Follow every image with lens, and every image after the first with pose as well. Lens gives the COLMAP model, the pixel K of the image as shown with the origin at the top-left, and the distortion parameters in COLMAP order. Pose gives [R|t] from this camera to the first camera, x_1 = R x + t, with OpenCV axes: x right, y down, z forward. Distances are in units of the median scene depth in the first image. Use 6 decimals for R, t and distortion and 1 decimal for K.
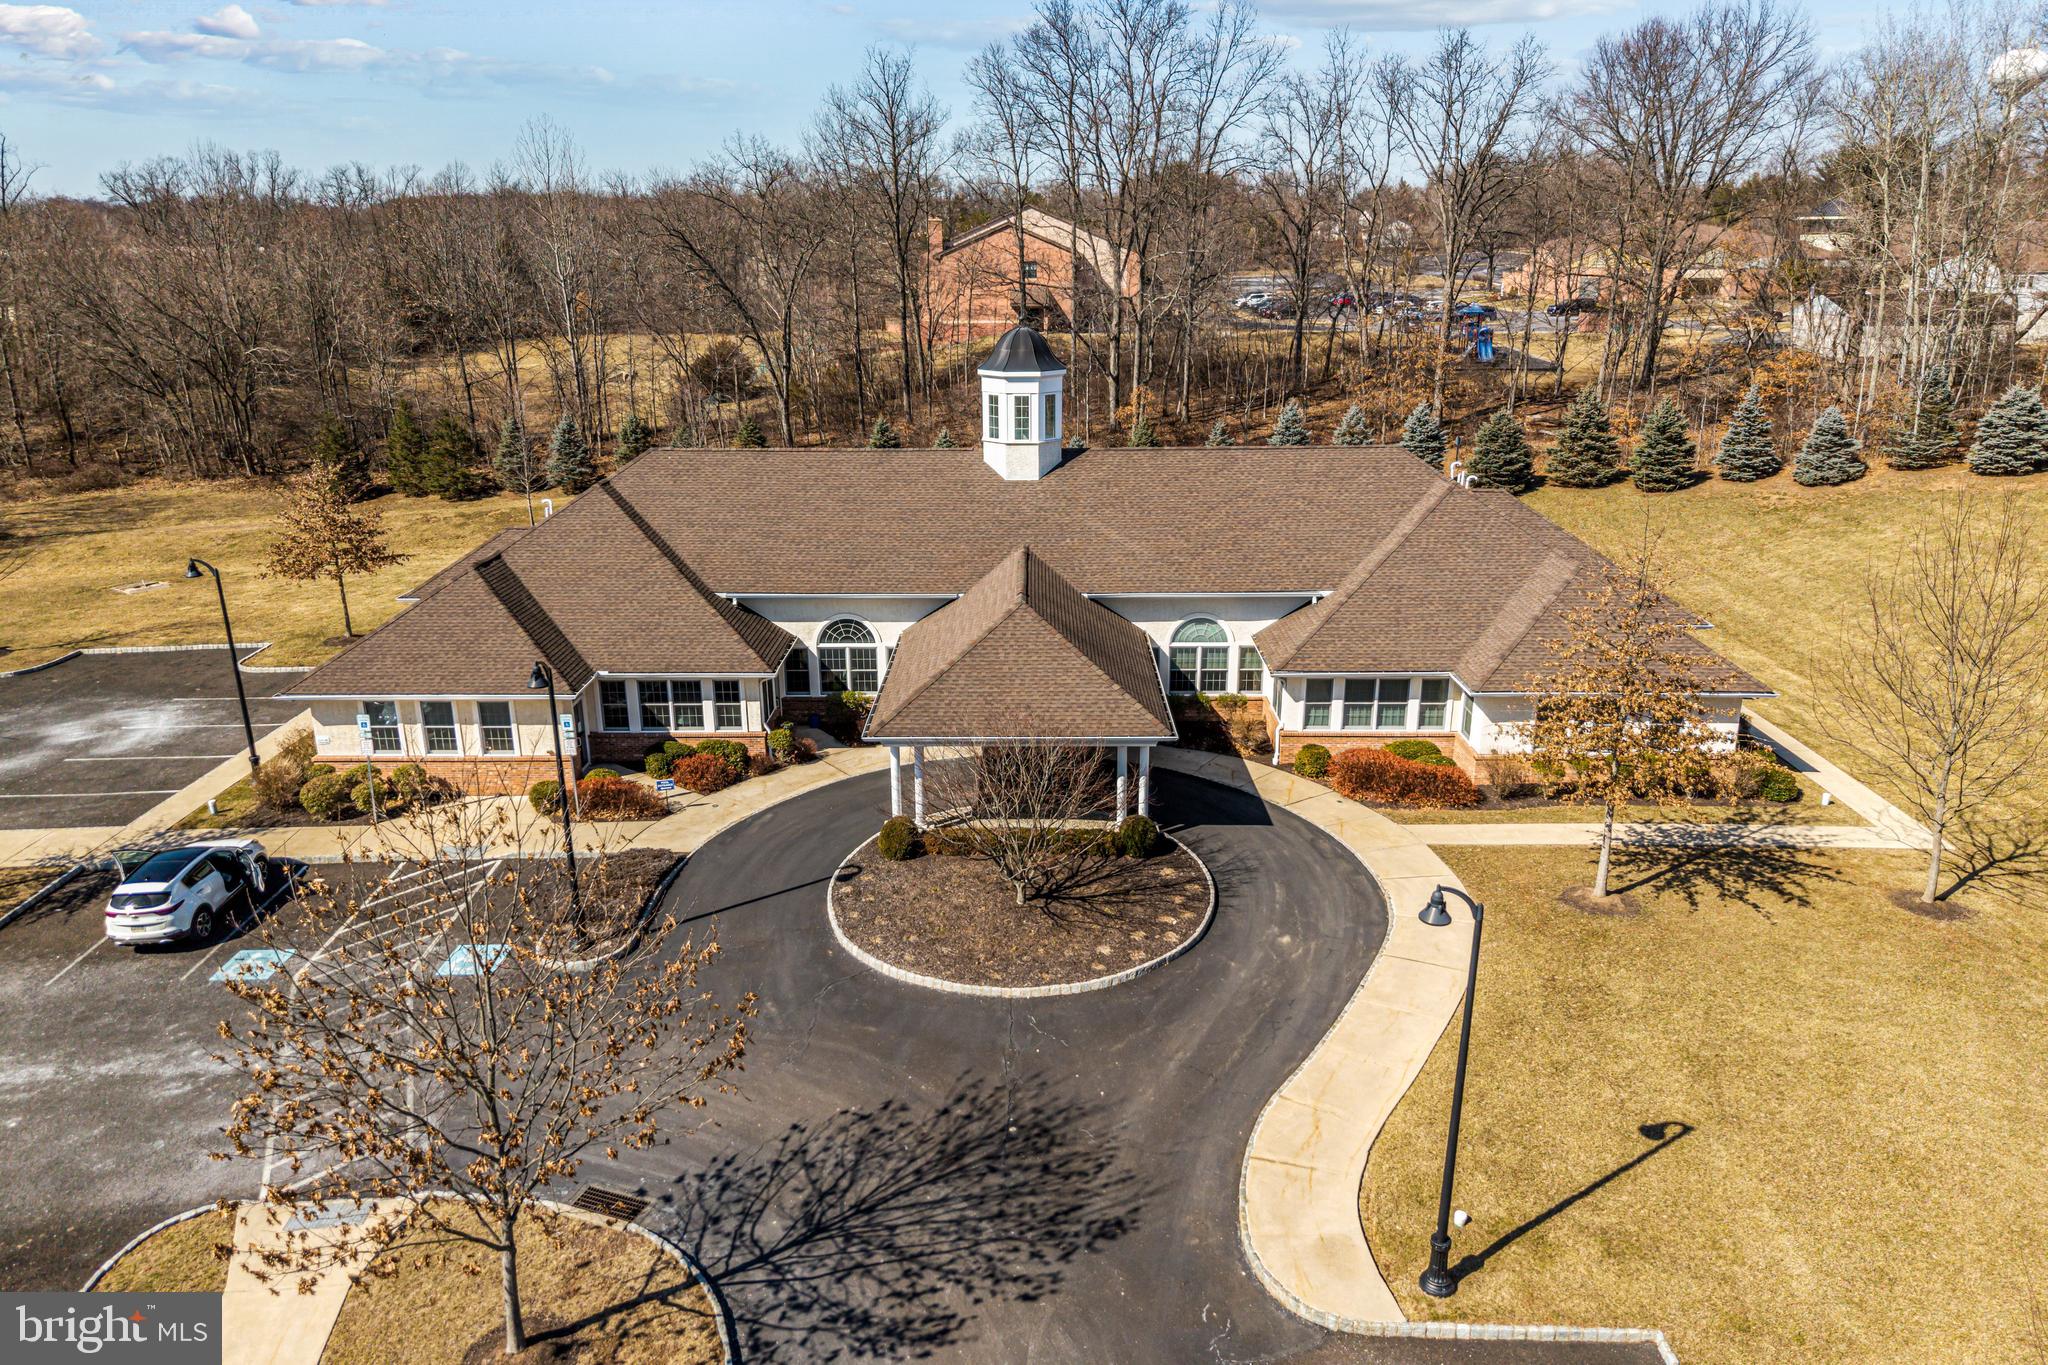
lens RADIAL K [[1397.8, 0, 1024.0], [0, 1397.8, 682.5], [0, 0, 1]] dist [0.001153, 0.000930]
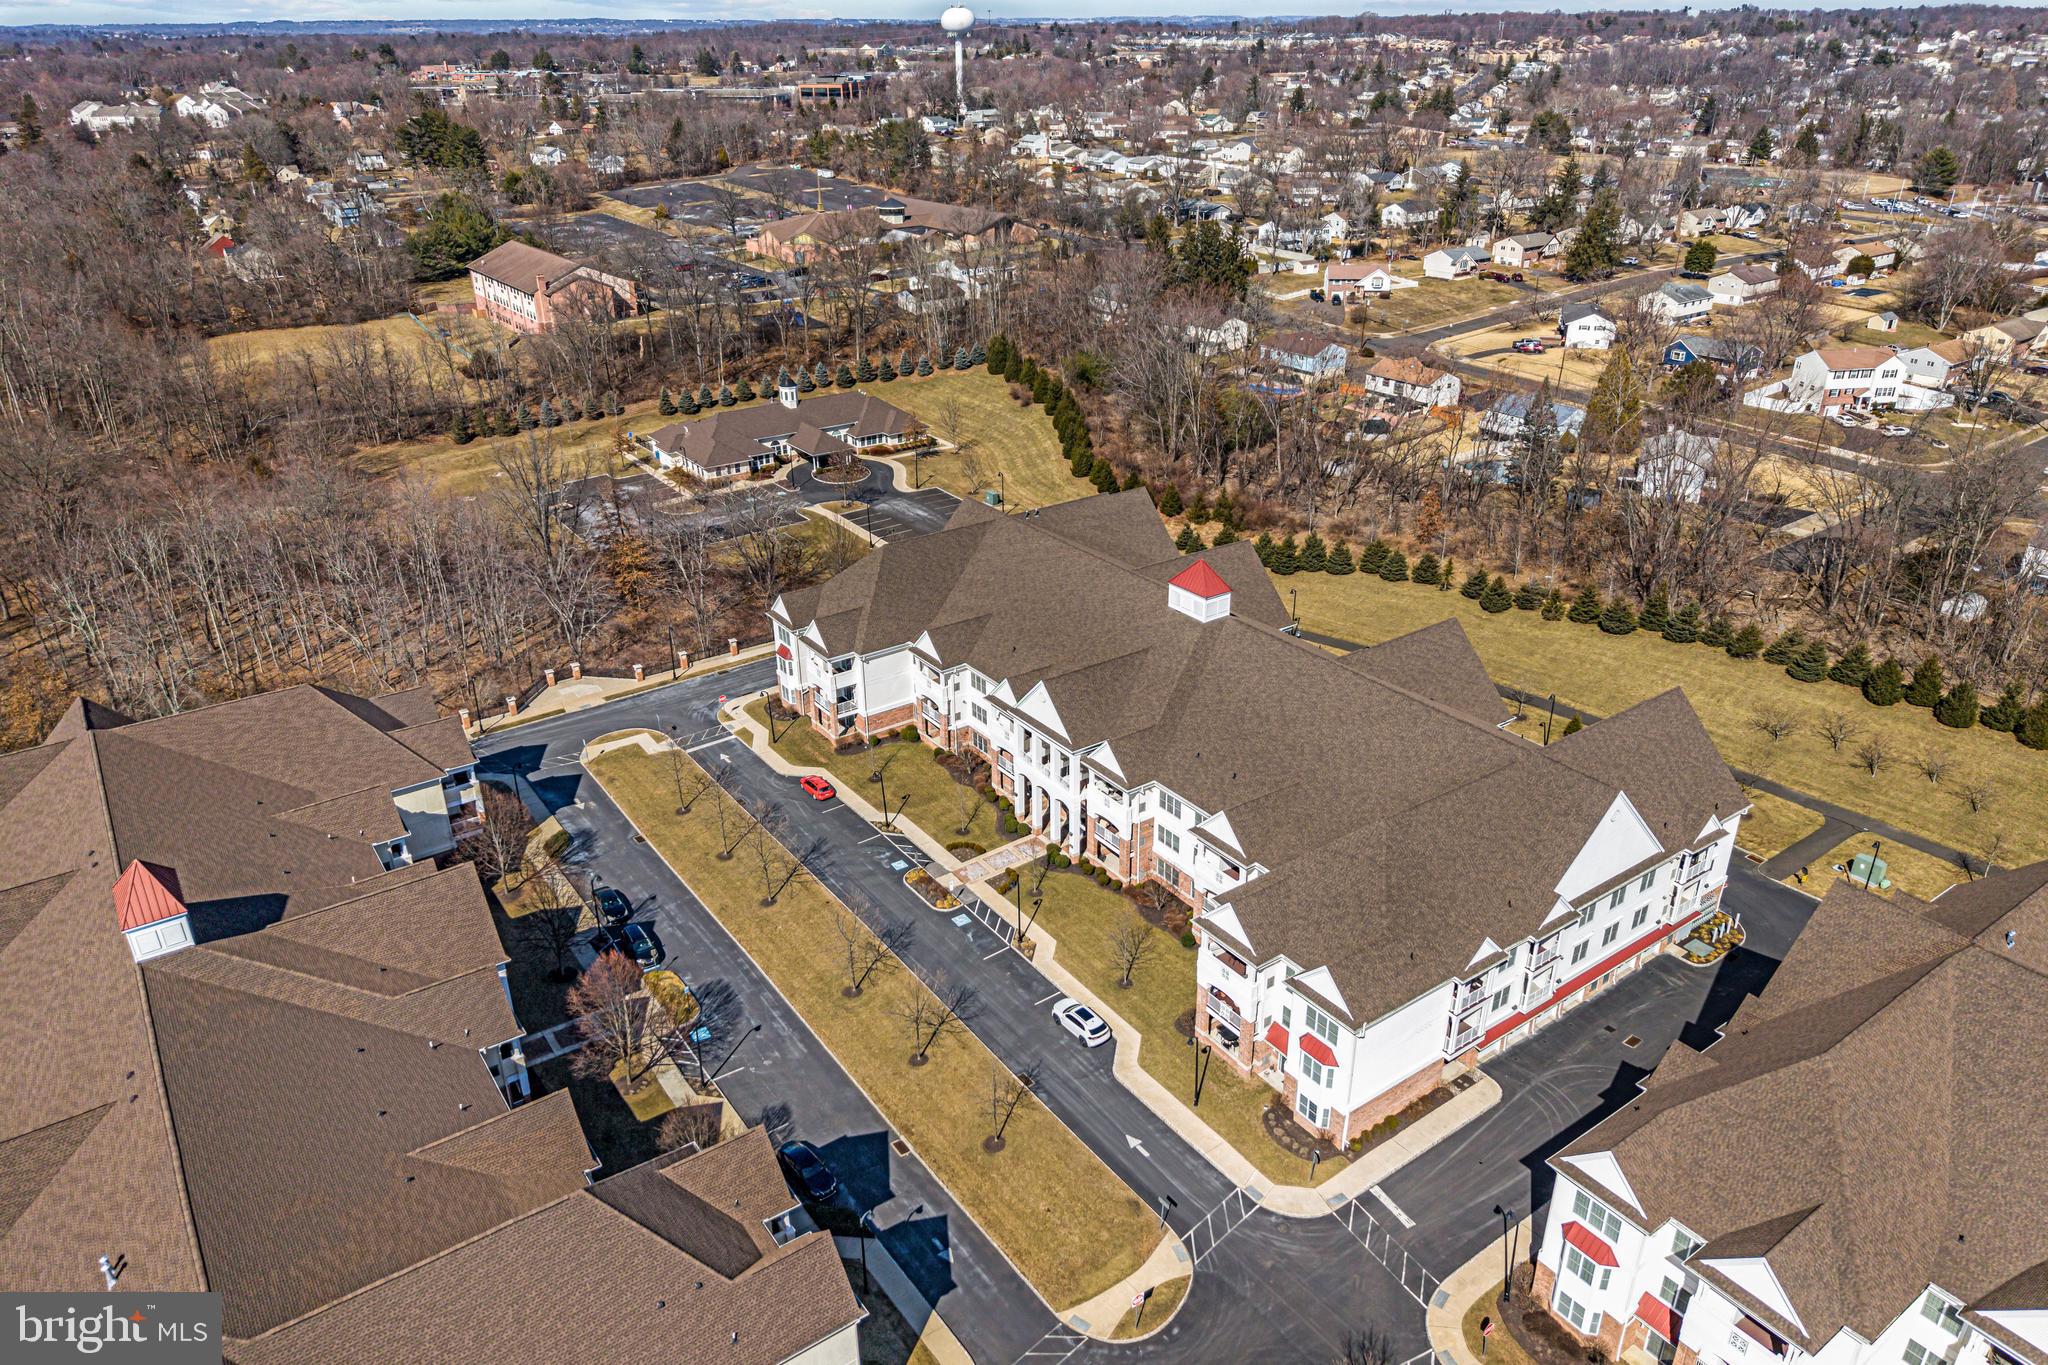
lens RADIAL K [[1397.8, 0, 1024.0], [0, 1397.8, 682.5], [0, 0, 1]] dist [0.001153, 0.000930]
pose [[0.816634, -0.244023, 0.523031, -2.649770], [0.170524, 0.967778, 0.185275, 0.021384], [-0.551389, -0.062113, 0.831933, -4.474548]]
